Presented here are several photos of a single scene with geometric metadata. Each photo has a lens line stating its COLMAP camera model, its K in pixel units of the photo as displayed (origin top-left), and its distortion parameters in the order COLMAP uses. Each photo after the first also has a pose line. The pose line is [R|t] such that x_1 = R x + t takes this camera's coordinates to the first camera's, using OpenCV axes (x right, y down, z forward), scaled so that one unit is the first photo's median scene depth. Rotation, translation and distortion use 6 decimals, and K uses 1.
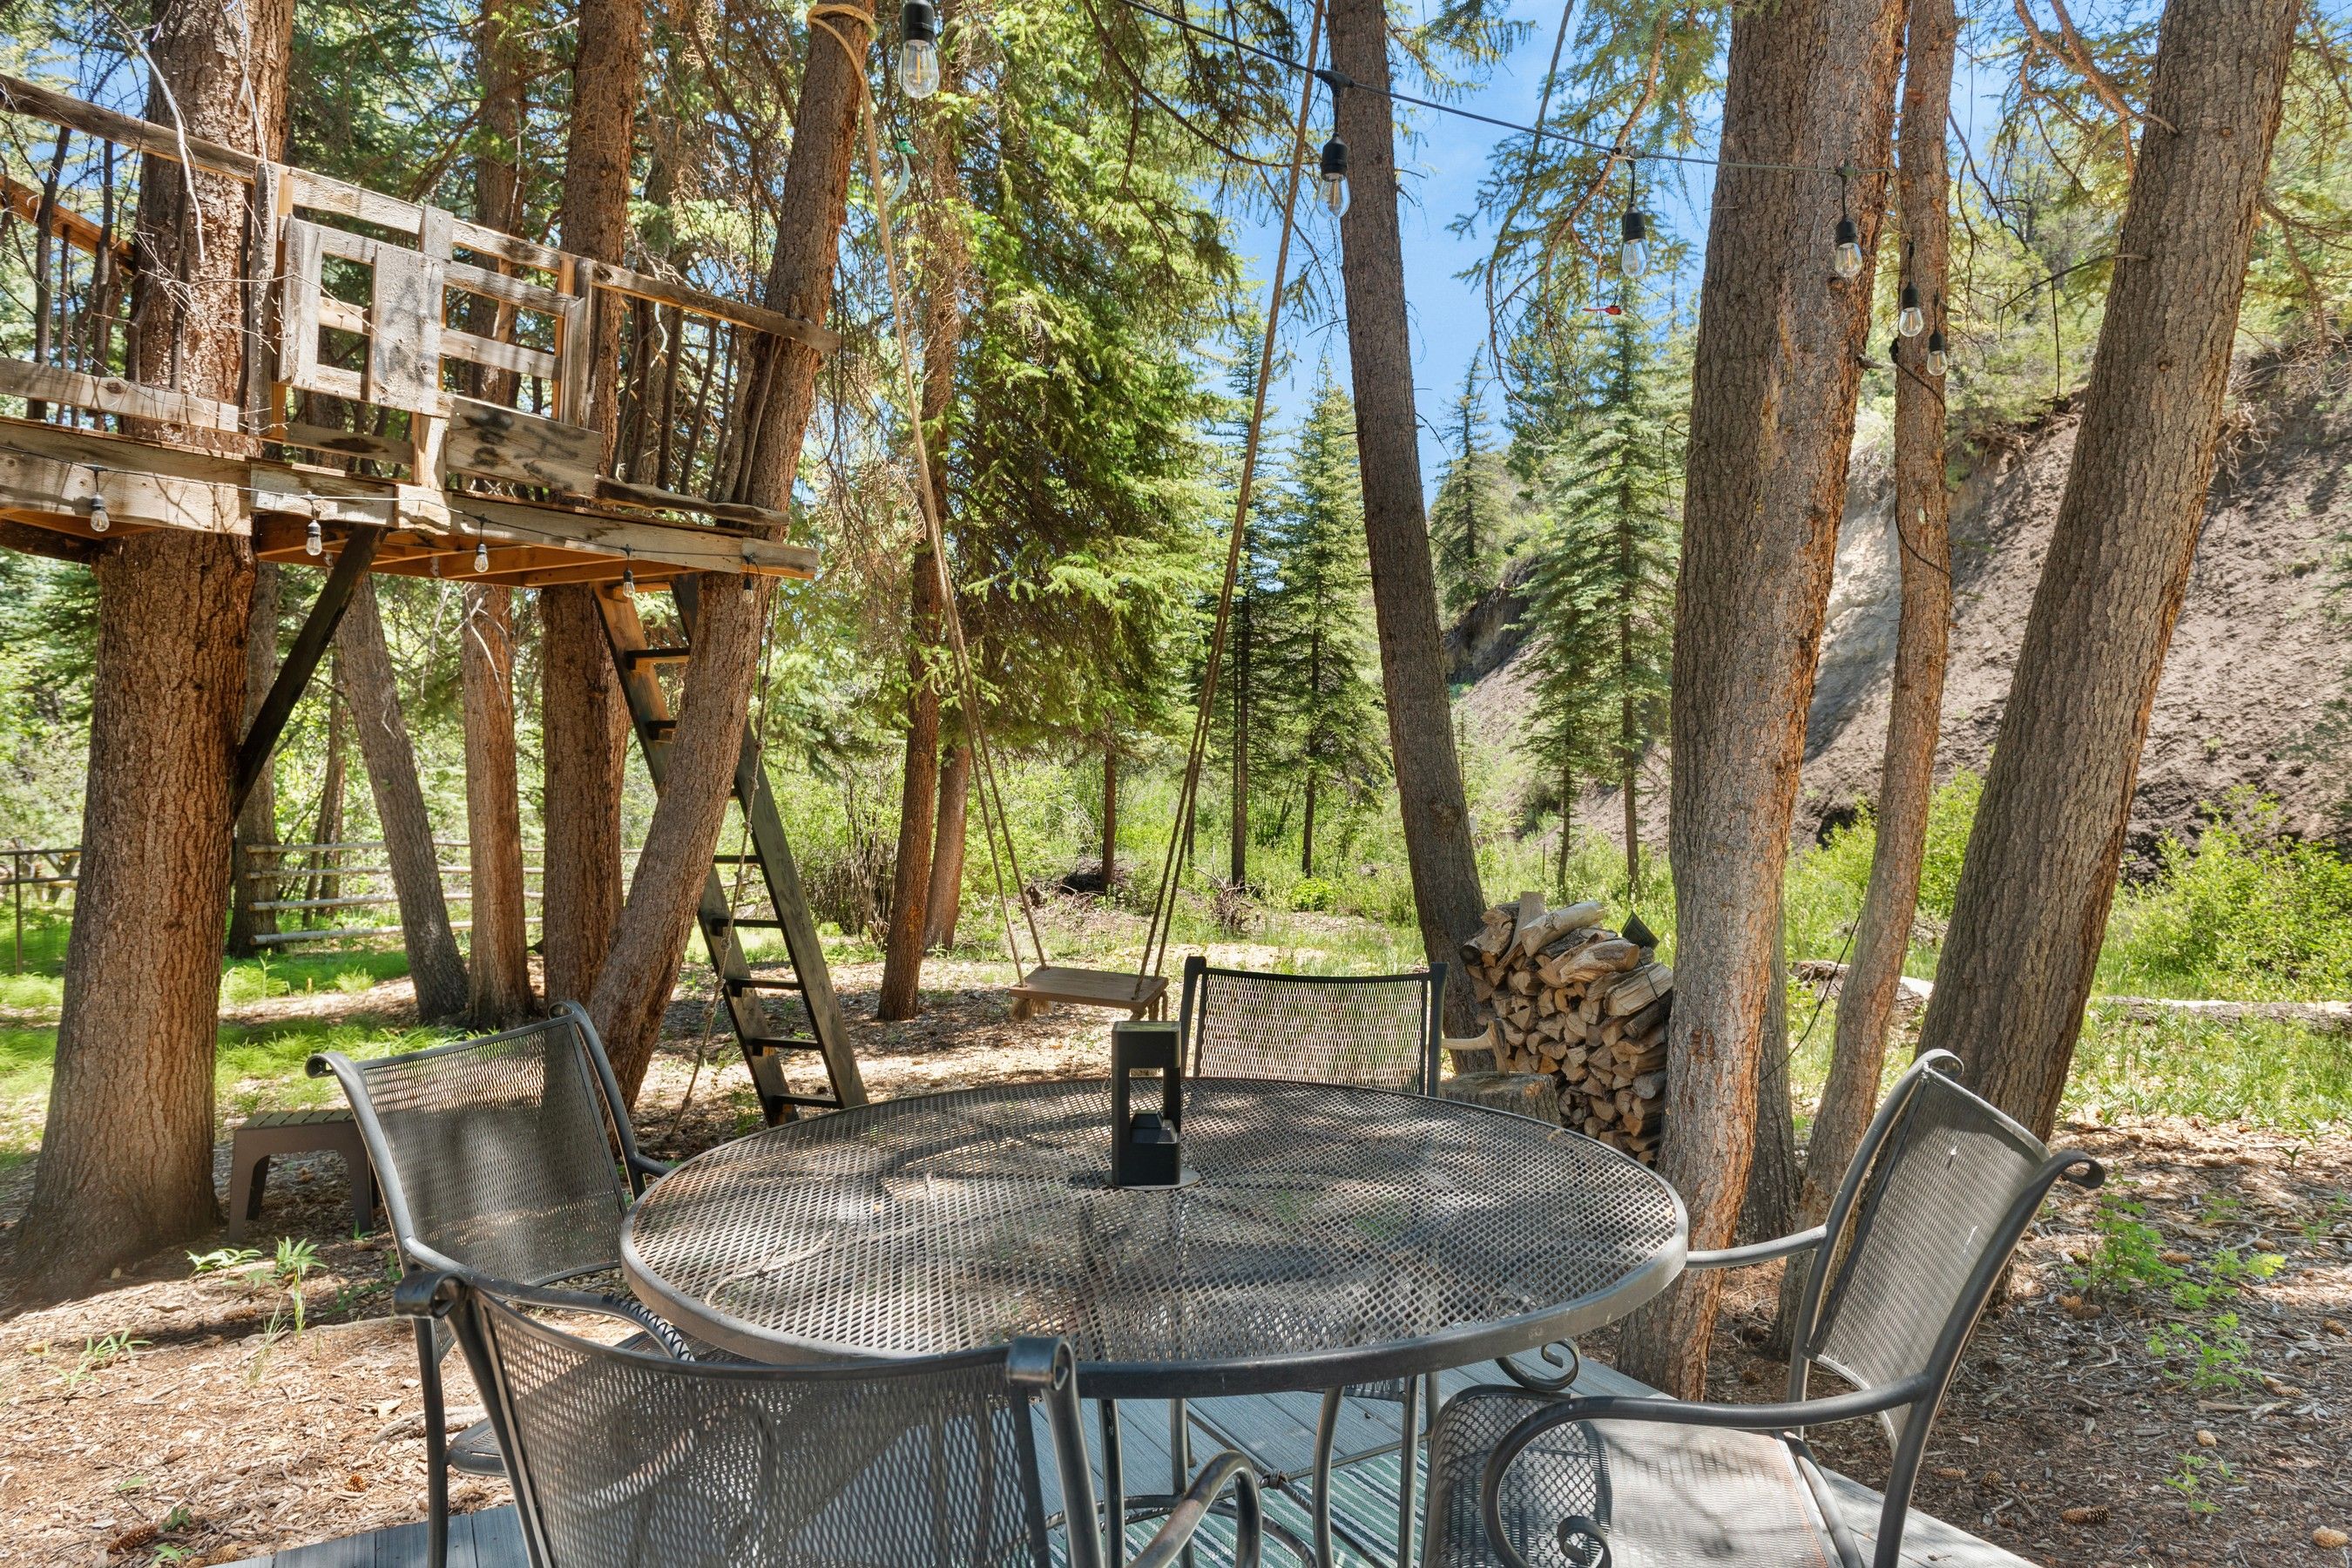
lens RADIAL K [[1625.7, 0, 1171.4], [0, 1625.7, 787.3], [0, 0, 1]] dist [-0.006517, -0.001414]
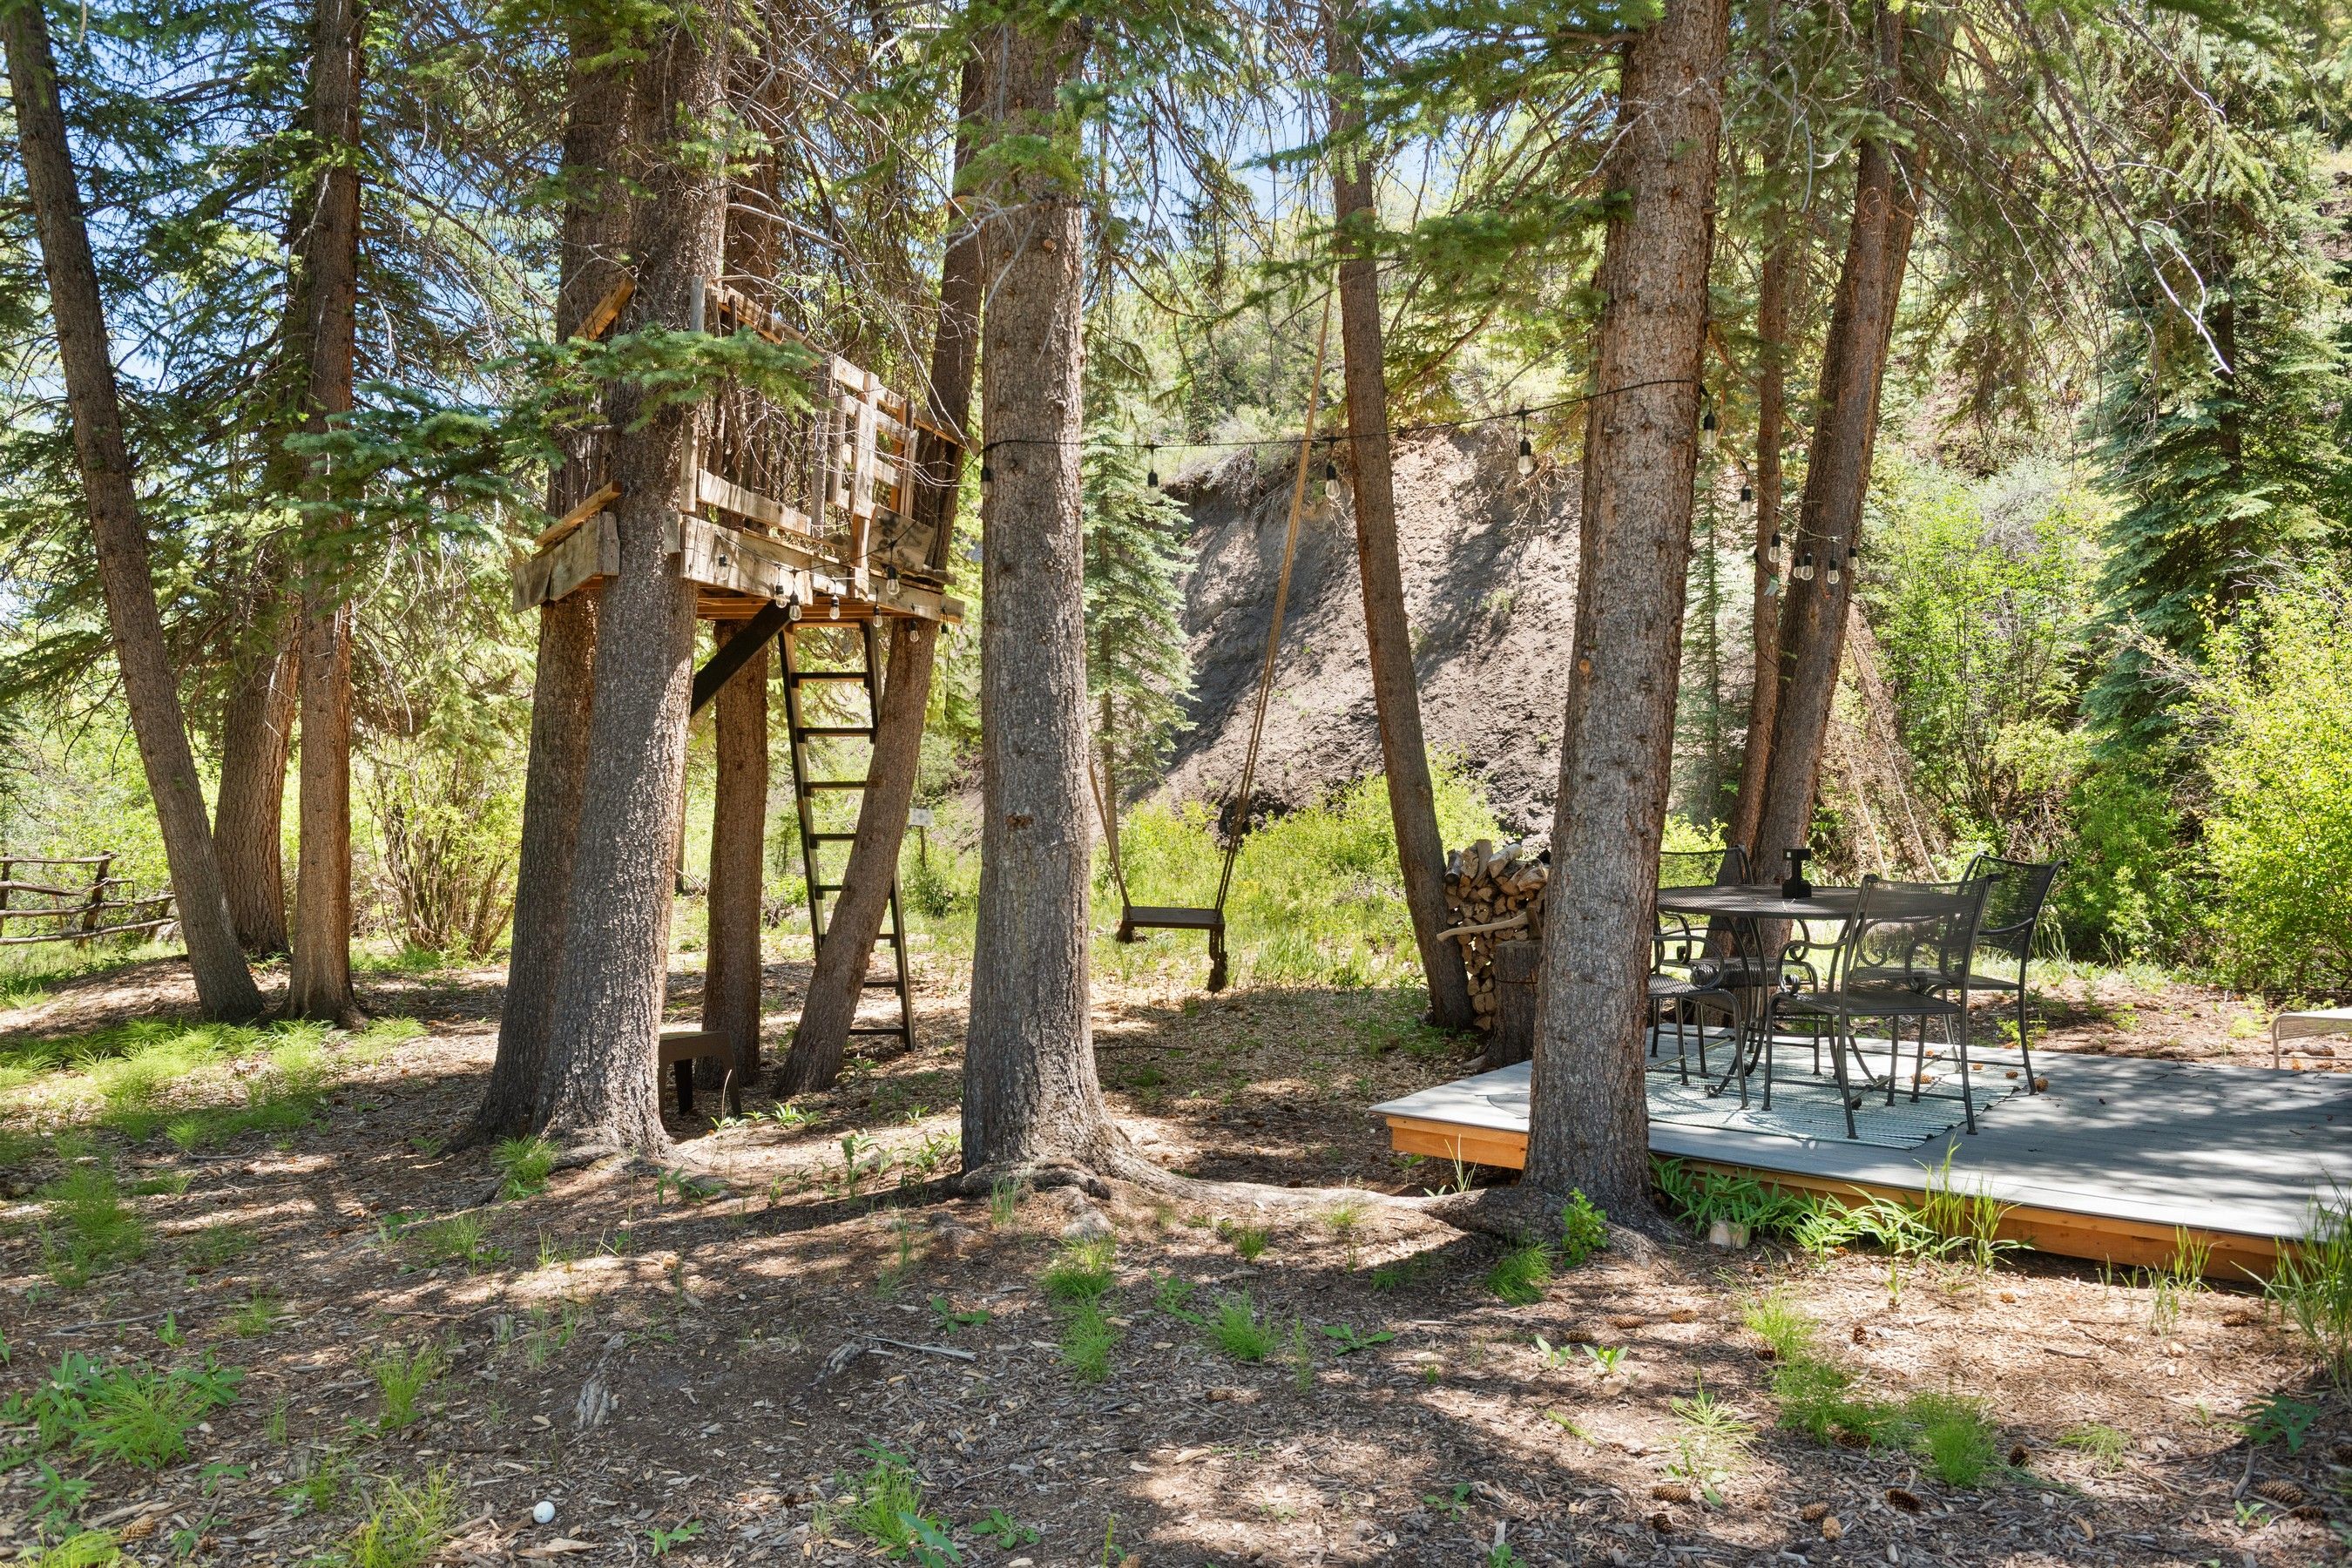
lens RADIAL K [[1901.8, 0, 1178.9], [0, 1901.8, 779.7], [0, 0, 1]] dist [0.009804, 0.003680]
pose [[0.900957, -0.005178, 0.433878, -0.920370], [0.005311, 0.999985, 0.000906, 0.000610], [-0.433876, 0.001488, 0.900971, -0.617853]]
